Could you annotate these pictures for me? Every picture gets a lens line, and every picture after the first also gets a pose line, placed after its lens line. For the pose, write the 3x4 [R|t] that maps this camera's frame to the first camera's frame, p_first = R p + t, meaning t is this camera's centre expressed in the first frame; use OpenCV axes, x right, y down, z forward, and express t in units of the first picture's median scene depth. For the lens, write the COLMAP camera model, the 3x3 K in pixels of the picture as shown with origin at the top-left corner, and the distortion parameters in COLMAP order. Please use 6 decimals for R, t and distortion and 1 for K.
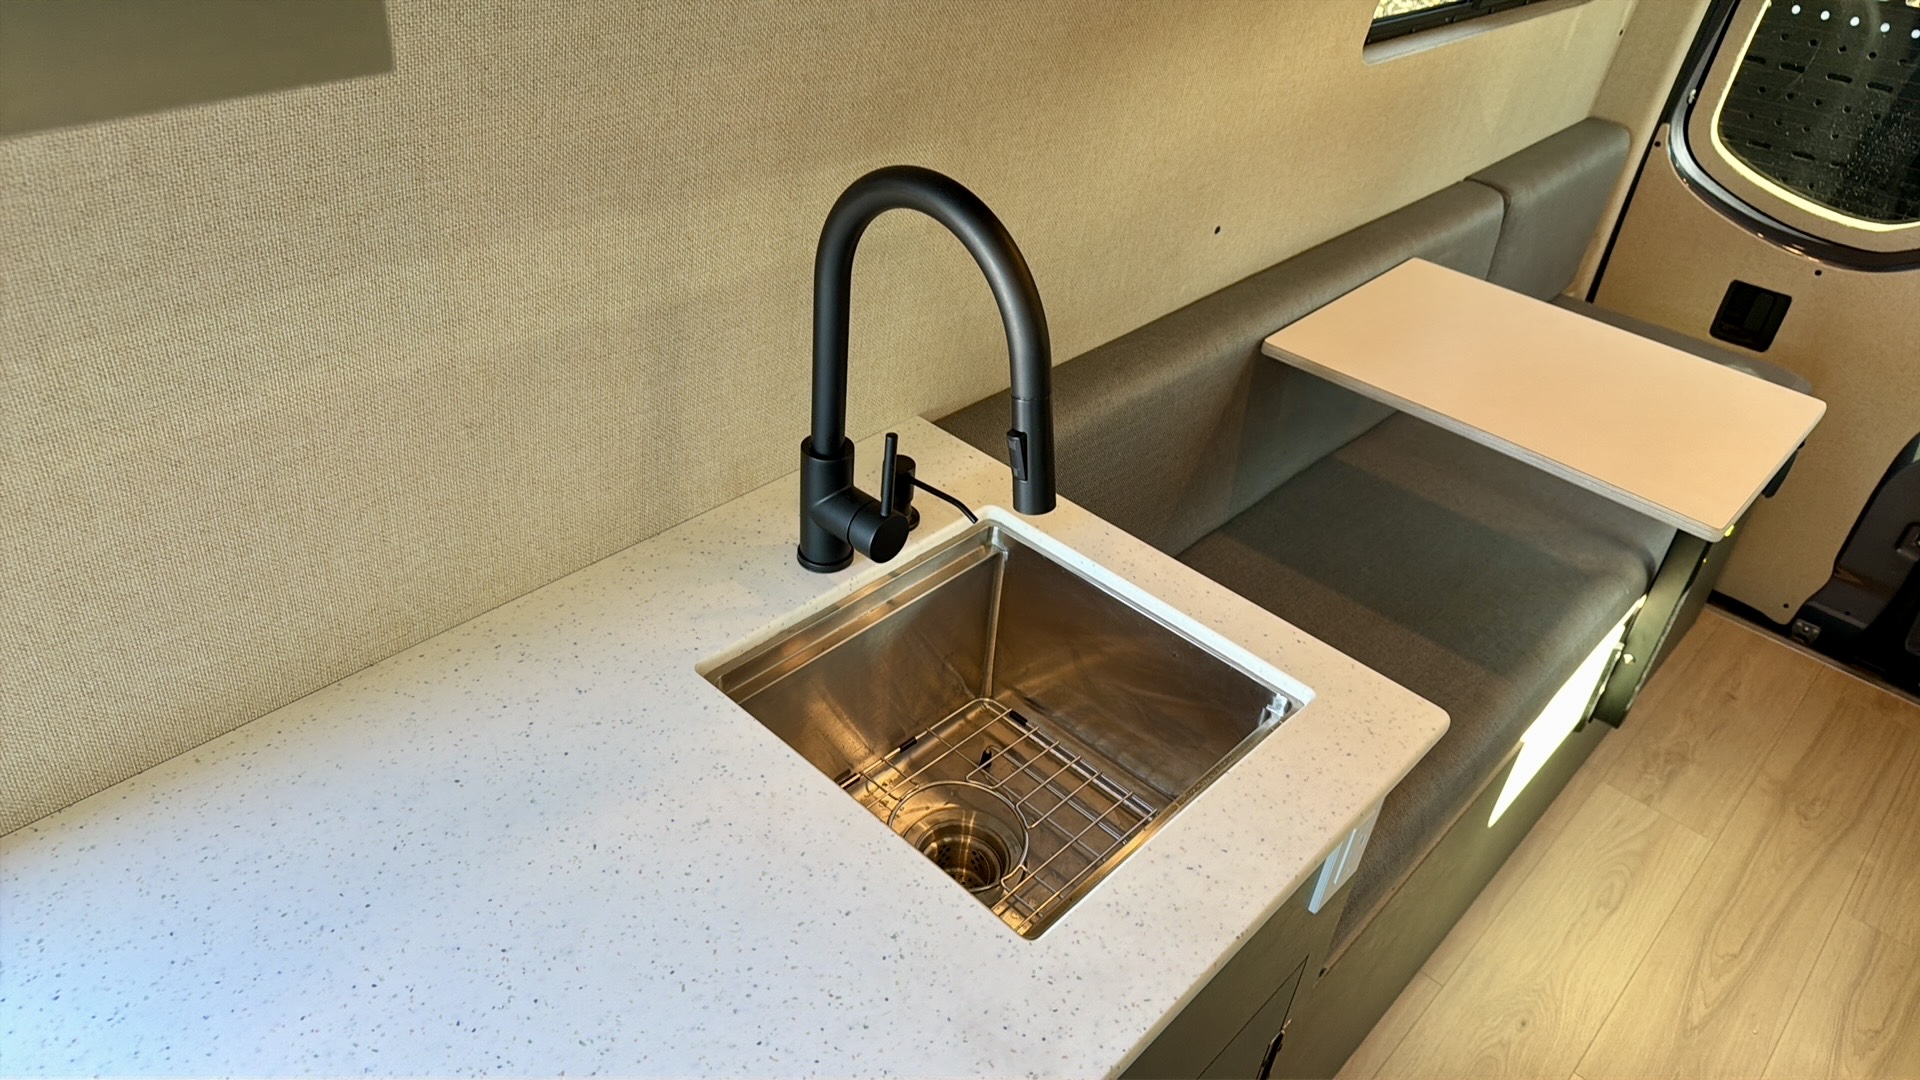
lens RADIAL K [[1279.1, 0, 960.0], [0, 1279.1, 540.0], [0, 0, 1]] dist [-0.000865, -0.001807]
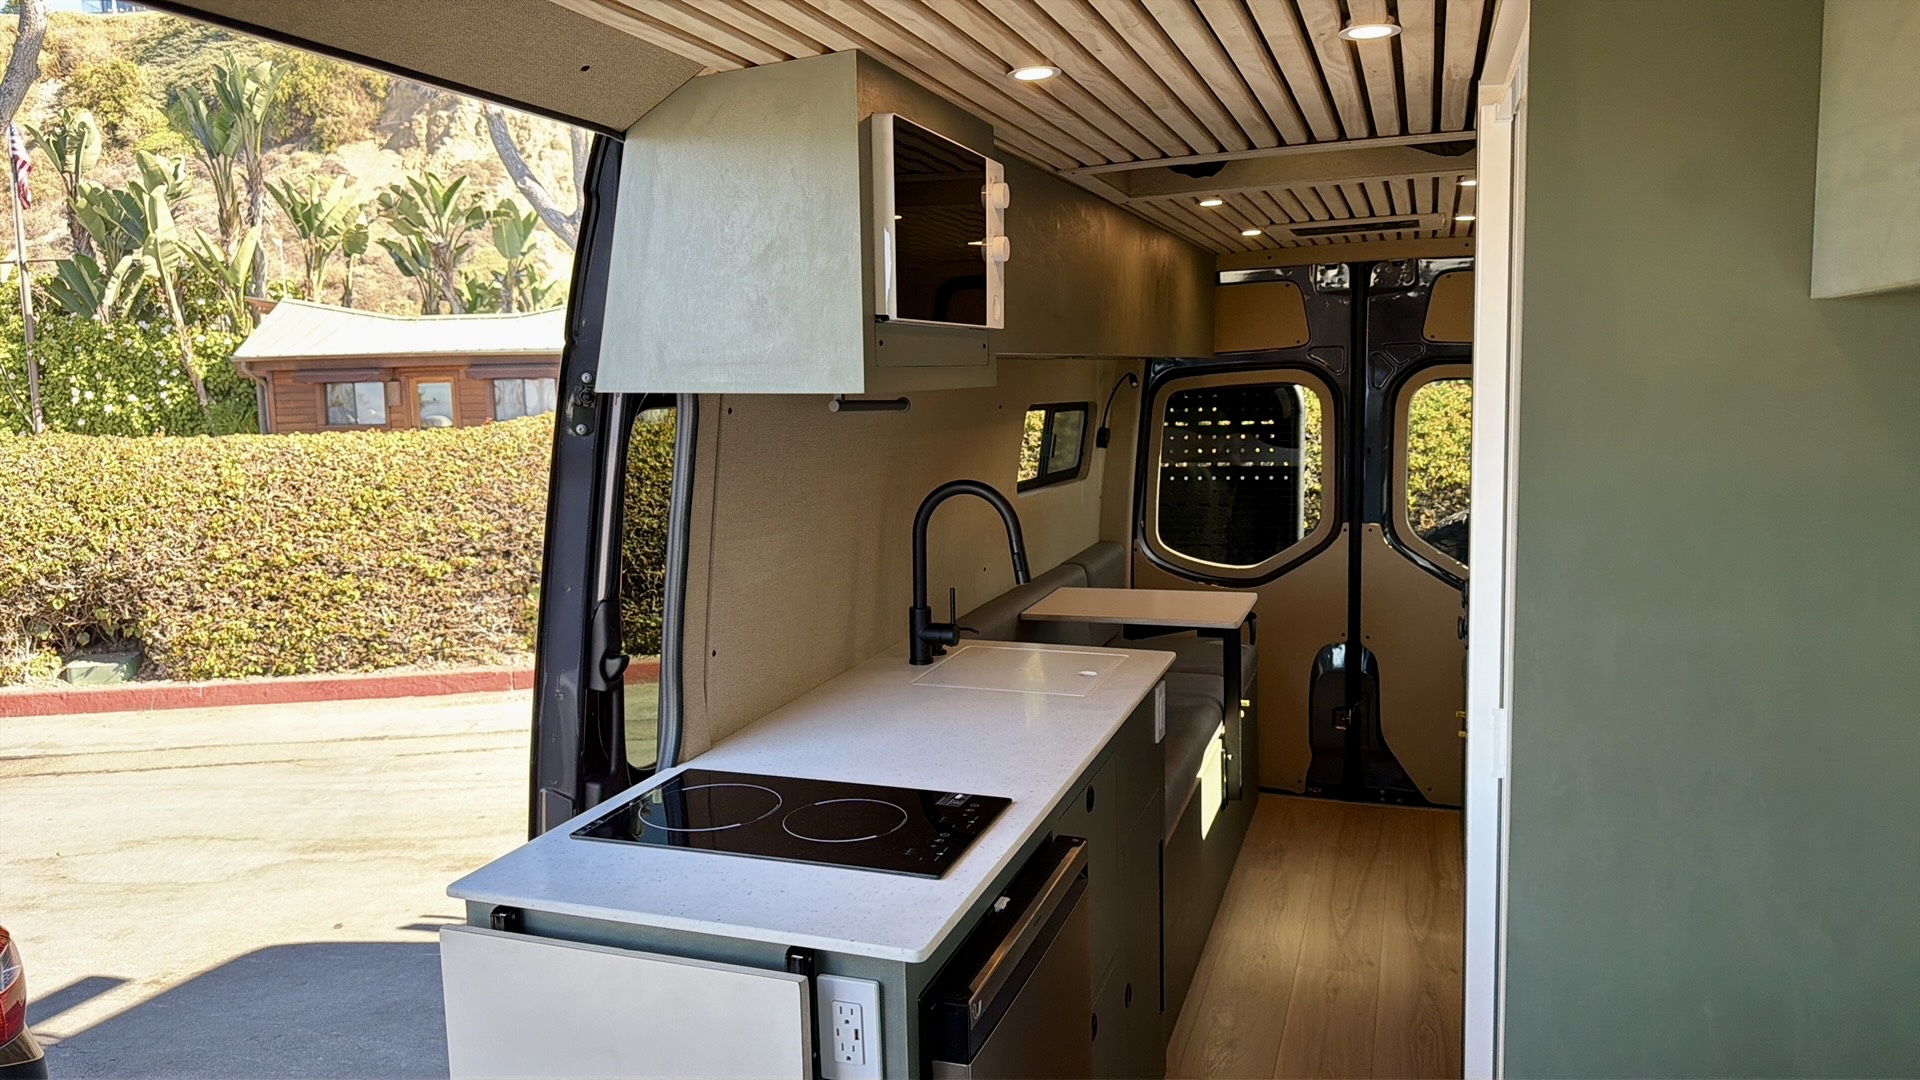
lens RADIAL K [[1279.1, 0, 960.0], [0, 1279.1, 540.0], [0, 0, 1]] dist [-0.000865, -0.001807]
pose [[0.908852, -0.146628, 0.390497, -0.431741], [0.311457, 0.861278, -0.401491, 0.365312], [-0.277456, 0.486518, 0.828443, -0.496075]]
